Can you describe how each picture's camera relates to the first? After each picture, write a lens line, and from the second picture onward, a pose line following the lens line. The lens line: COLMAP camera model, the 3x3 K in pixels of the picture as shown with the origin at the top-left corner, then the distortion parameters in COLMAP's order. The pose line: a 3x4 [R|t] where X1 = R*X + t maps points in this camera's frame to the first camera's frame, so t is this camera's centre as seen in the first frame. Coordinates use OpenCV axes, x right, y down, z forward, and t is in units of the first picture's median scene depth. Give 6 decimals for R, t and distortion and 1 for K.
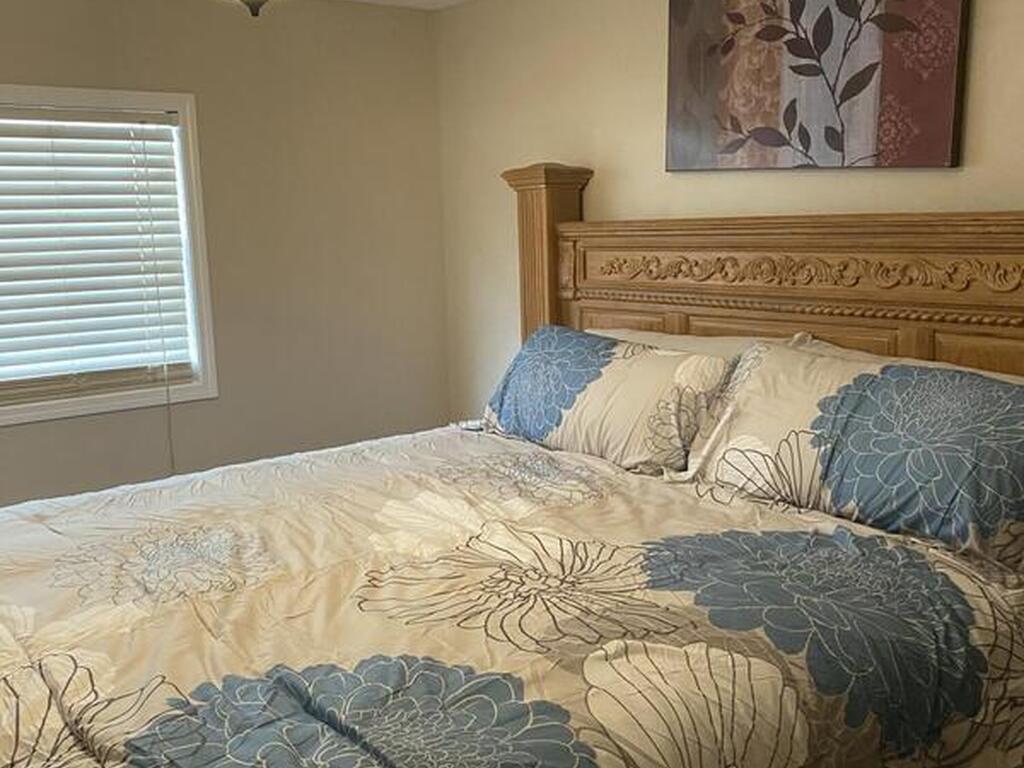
lens RADIAL K [[1025.0, 0, 493.8], [0, 1025.0, 381.6], [0, 0, 1]] dist [0.096524, -0.149296]
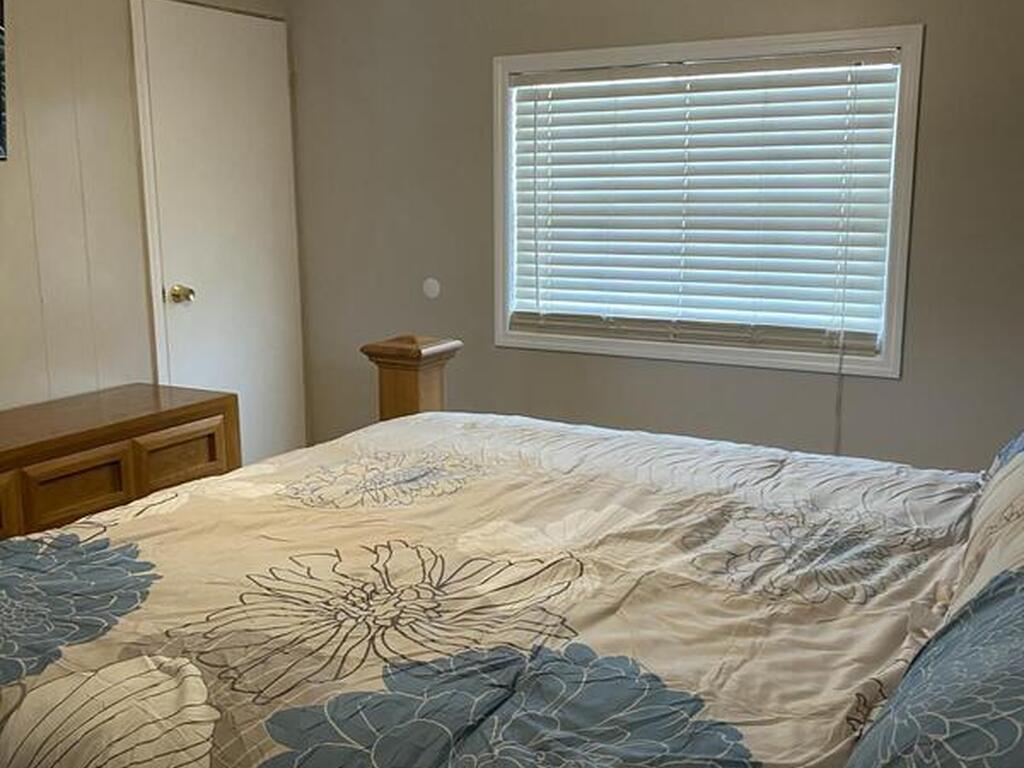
lens RADIAL K [[1025.0, 0, 493.8], [0, 1025.0, 381.6], [0, 0, 1]] dist [0.096524, -0.149296]
pose [[0.373628, 0.201934, -0.905331, 0.426491], [-0.150941, 0.976243, 0.155458, -0.072136], [0.915215, 0.078568, 0.395232, 0.374242]]
